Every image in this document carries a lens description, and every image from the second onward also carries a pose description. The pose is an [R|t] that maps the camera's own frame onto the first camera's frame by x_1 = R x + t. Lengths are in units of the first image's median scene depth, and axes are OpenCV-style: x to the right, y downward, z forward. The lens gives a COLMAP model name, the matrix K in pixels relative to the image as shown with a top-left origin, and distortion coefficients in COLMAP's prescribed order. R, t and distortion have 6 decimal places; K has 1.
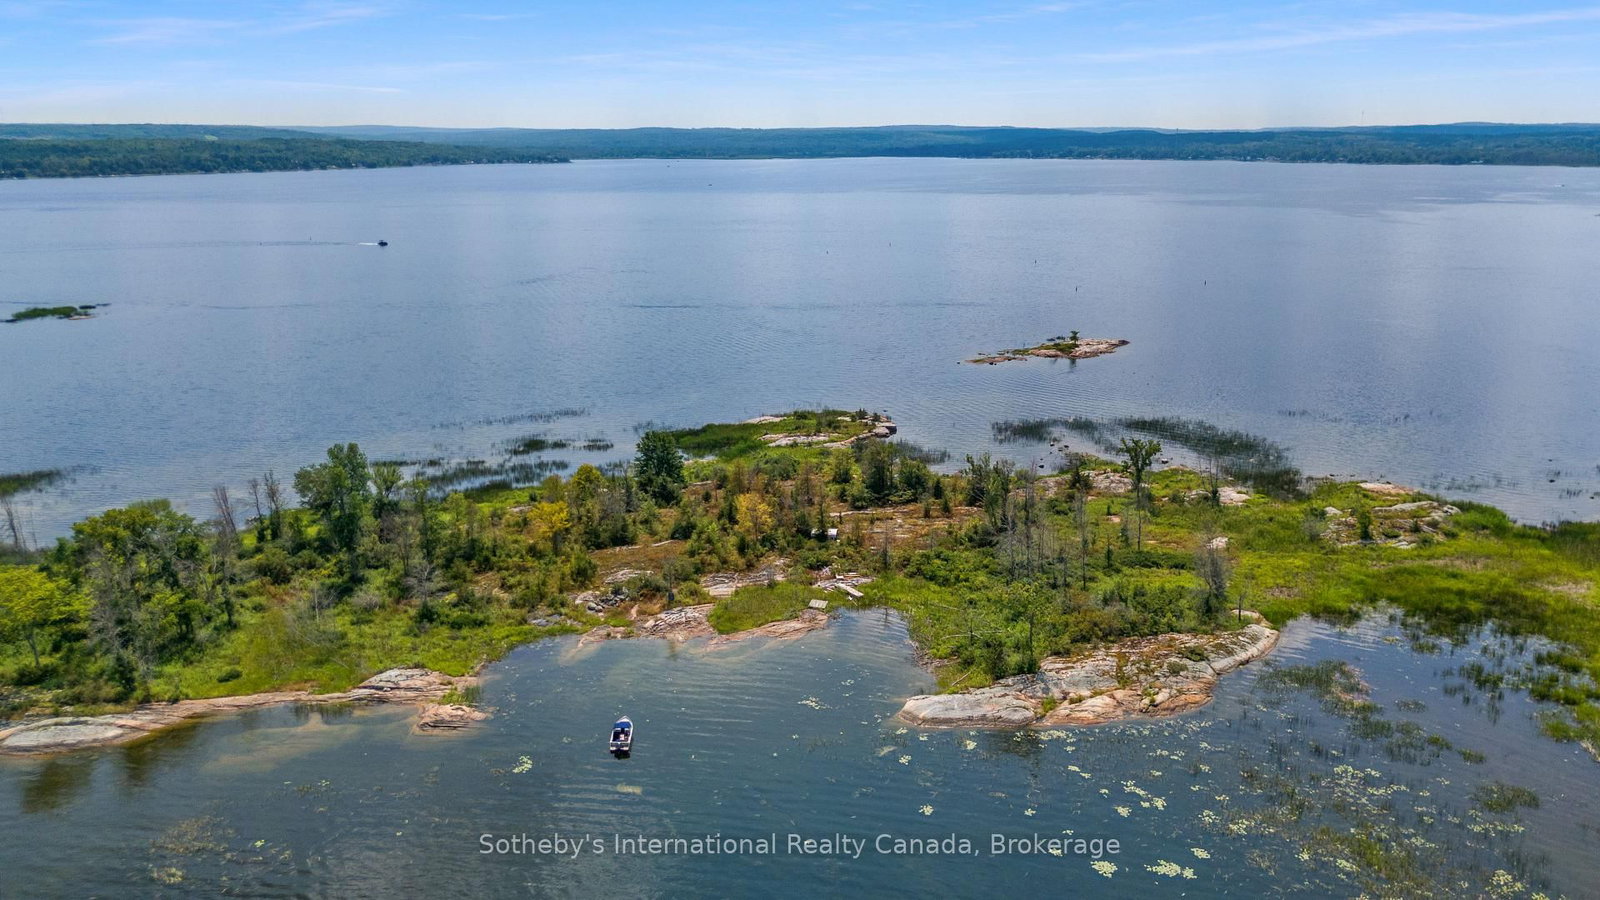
lens RADIAL K [[1229.7, 0, 800.0], [0, 1229.7, 450.0], [0, 0, 1]] dist [0.008366, 0.000793]
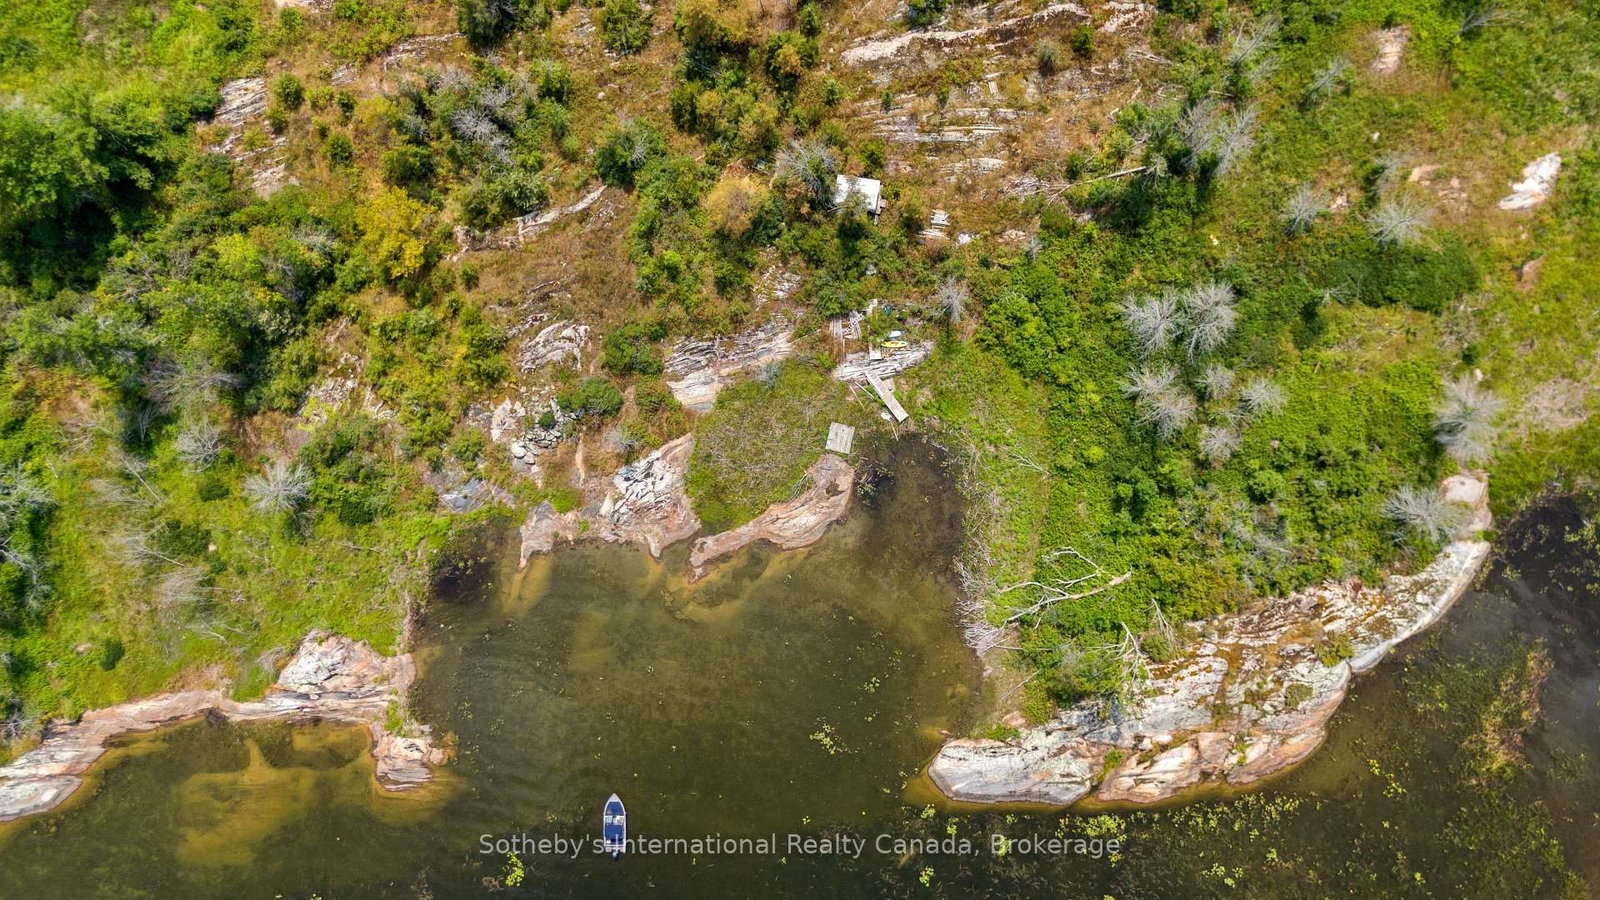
lens RADIAL K [[1168.1, 0, 800.0], [0, 1168.1, 450.0], [0, 0, 1]] dist [0.007728, -0.001919]
pose [[0.998965, 0.007051, -0.044931, 0.020925], [0.041849, 0.244385, 0.968775, -0.492955], [0.017812, -0.969653, 0.243837, 0.808130]]
